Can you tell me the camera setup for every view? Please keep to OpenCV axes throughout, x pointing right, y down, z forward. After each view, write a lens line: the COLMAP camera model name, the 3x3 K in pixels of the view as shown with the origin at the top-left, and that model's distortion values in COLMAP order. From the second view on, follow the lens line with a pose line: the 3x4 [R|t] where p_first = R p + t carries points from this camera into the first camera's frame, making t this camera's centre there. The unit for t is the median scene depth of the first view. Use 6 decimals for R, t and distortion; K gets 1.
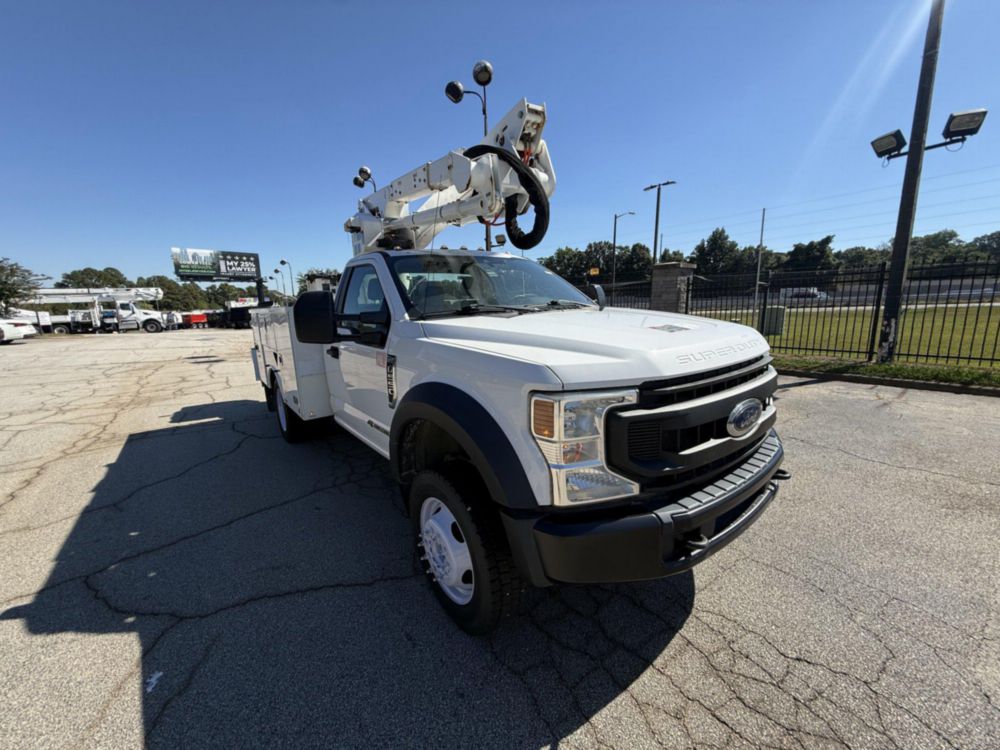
lens RADIAL K [[398.3, 0, 498.1], [0, 398.3, 376.5], [0, 0, 1]] dist [0.000797, 0.000059]
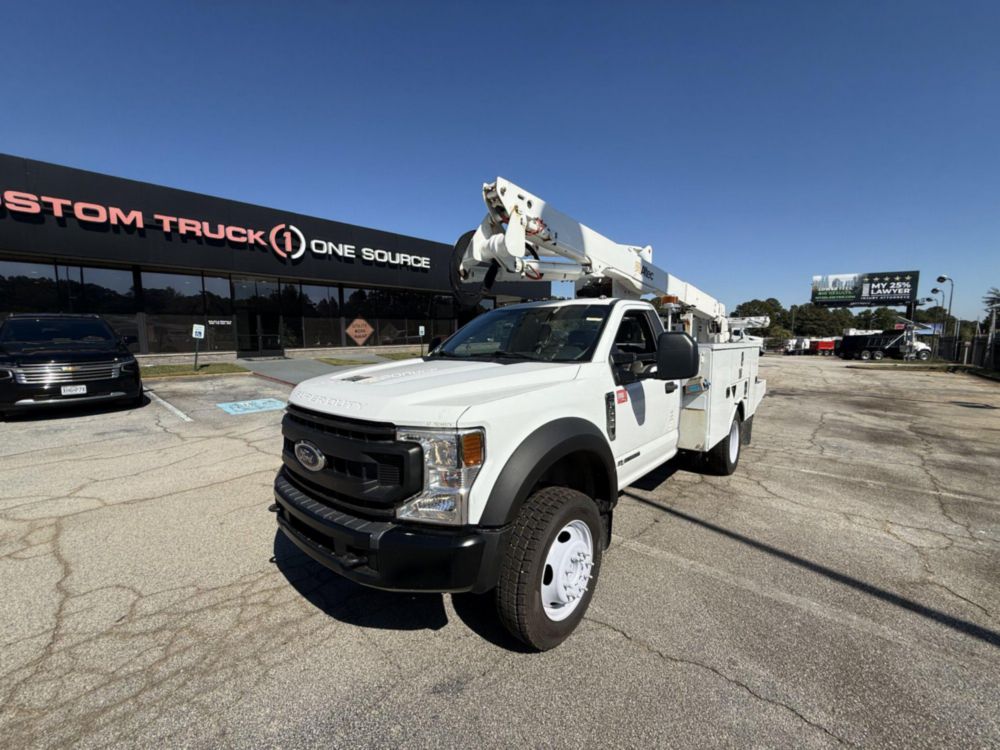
lens RADIAL K [[398.3, 0, 496.8], [0, 398.3, 375.4], [0, 0, 1]] dist [0.000797, 0.000059]
pose [[0.203074, 0.125300, -0.971113, 0.095217], [-0.188567, 0.978218, 0.086784, -0.017615], [0.960835, 0.165497, 0.222278, 0.062540]]
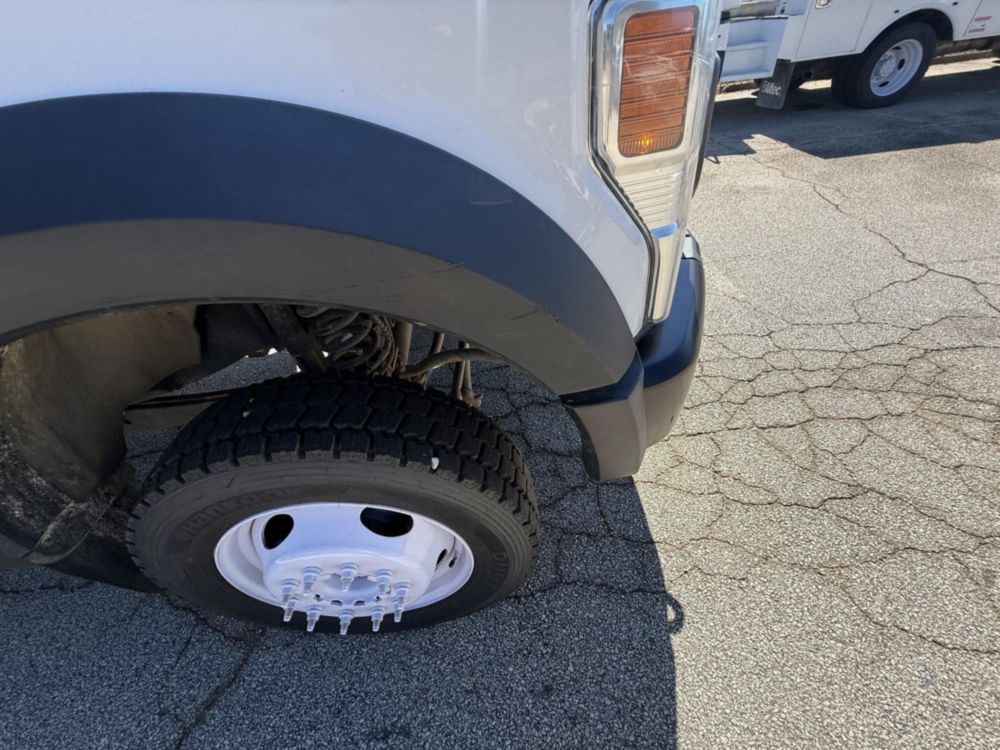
lens RADIAL K [[398.3, 0, 495.0], [0, 398.3, 375.6], [0, 0, 1]] dist [0.000797, 0.000059]
pose [[0.541417, -0.560183, 0.626947, -0.011609], [0.235126, 0.816827, 0.526792, 0.004031], [-0.807207, -0.137802, 0.573958, 0.037464]]
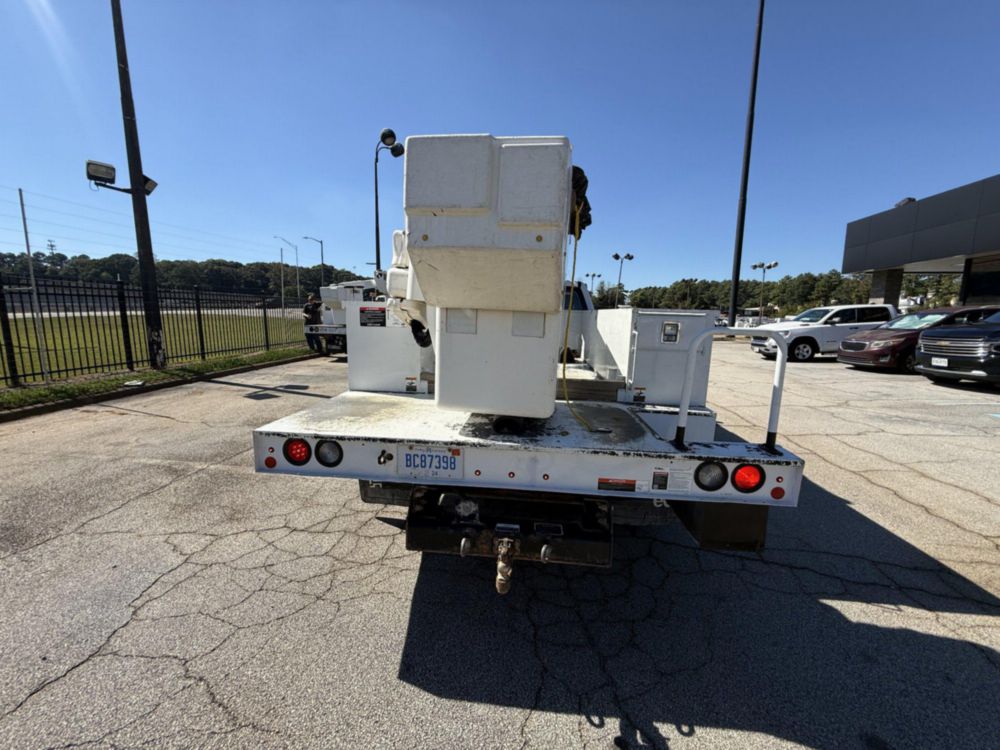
lens RADIAL K [[398.3, 0, 497.8], [0, 398.3, 376.7], [0, 0, 1]] dist [0.000797, 0.000059]
pose [[-0.736691, -0.086500, 0.670675, -0.119805], [0.131283, 0.954621, 0.267328, -0.039871], [-0.663364, 0.284986, -0.691904, 0.239627]]
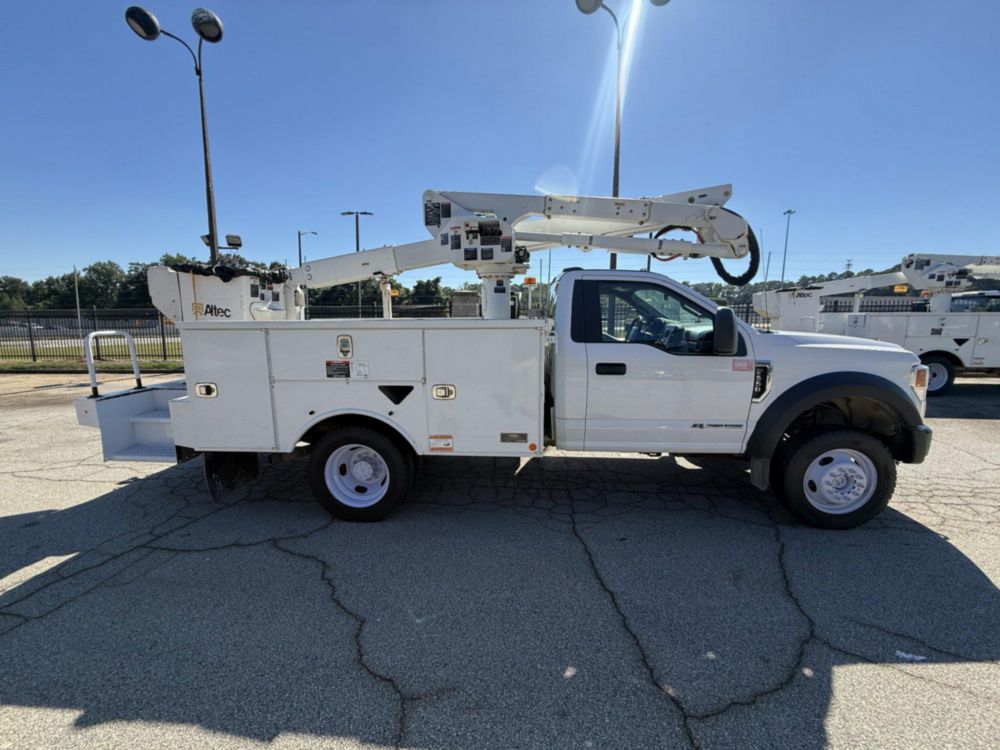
lens RADIAL K [[398.3, 0, 497.7], [0, 398.3, 376.5], [0, 0, 1]] dist [0.000797, 0.000059]
pose [[0.656847, -0.078014, 0.749977, -0.120072], [0.120052, 0.992766, -0.001876, -0.006682], [-0.744406, 0.091268, 0.661461, 0.053021]]
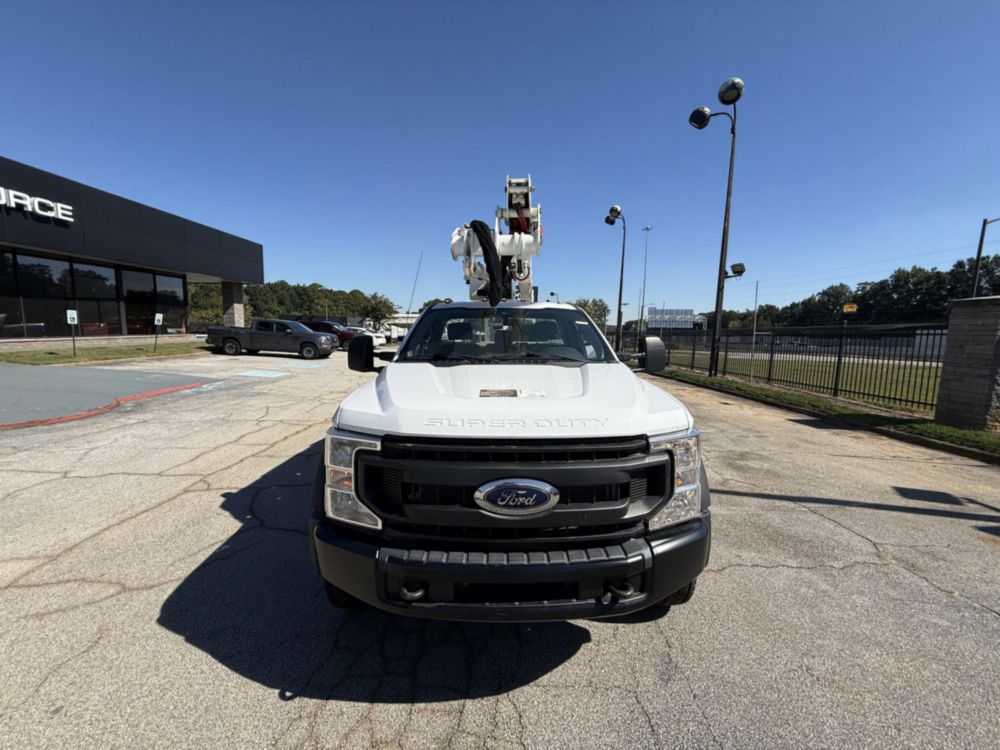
lens RADIAL K [[398.3, 0, 497.1], [0, 398.3, 376.6], [0, 0, 1]] dist [0.000797, 0.000059]
pose [[0.801818, 0.109902, -0.587374, 0.055793], [-0.149953, 0.988496, -0.019745, -0.007765], [0.578447, 0.103911, 0.809074, 0.009143]]
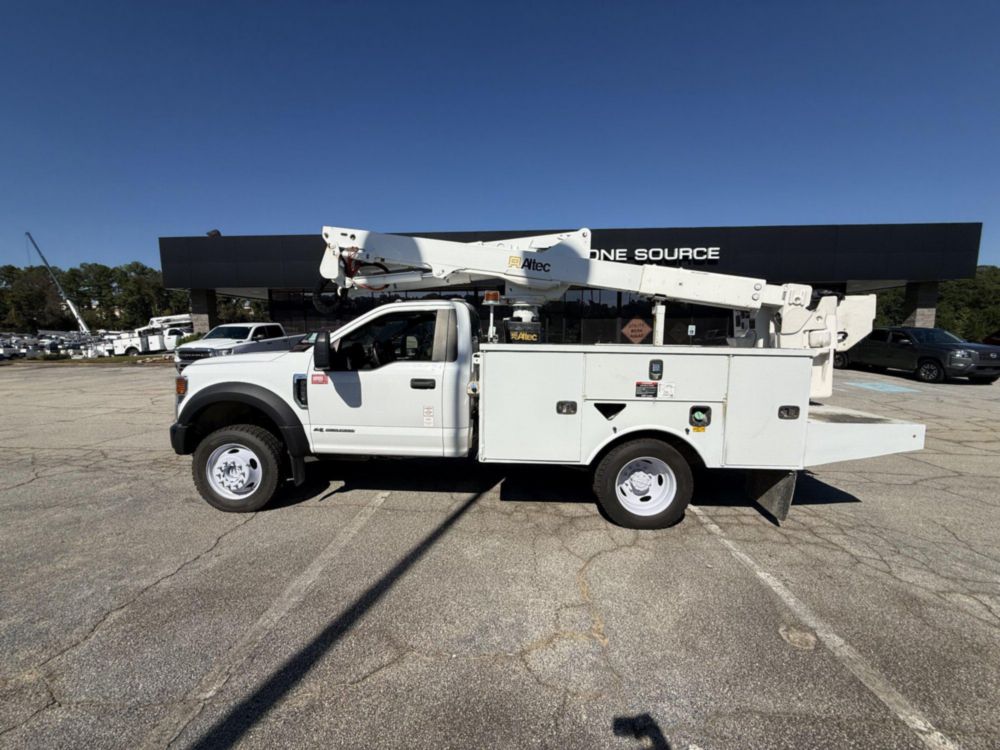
lens RADIAL K [[398.3, 0, 497.6], [0, 398.3, 375.7], [0, 0, 1]] dist [0.000797, 0.000059]
pose [[-0.626415, 0.104129, -0.772504, 0.075543], [-0.135857, 0.961284, 0.239741, -0.043547], [0.767560, 0.255127, -0.588016, 0.201097]]
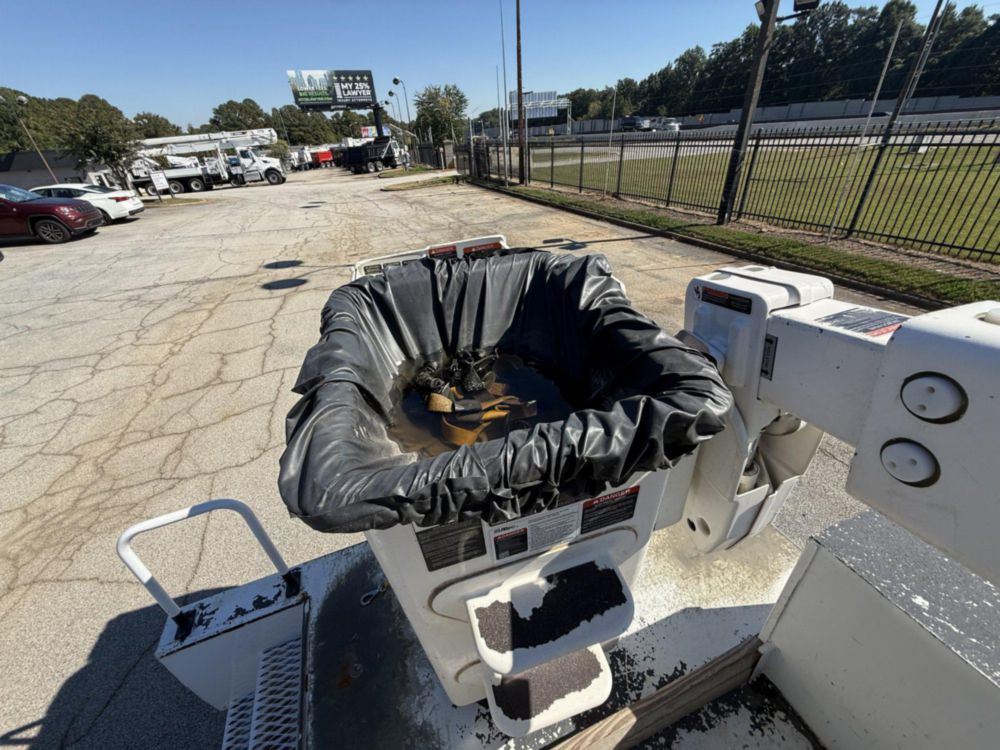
lens RADIAL K [[398.3, 0, 498.3], [0, 398.3, 373.9], [0, 0, 1]] dist [0.000797, 0.000059]
pose [[0.957774, 0.116369, -0.262921, -0.071558], [-0.009592, 0.926860, 0.375286, -0.055821], [0.287362, -0.356917, 0.888838, 0.166721]]
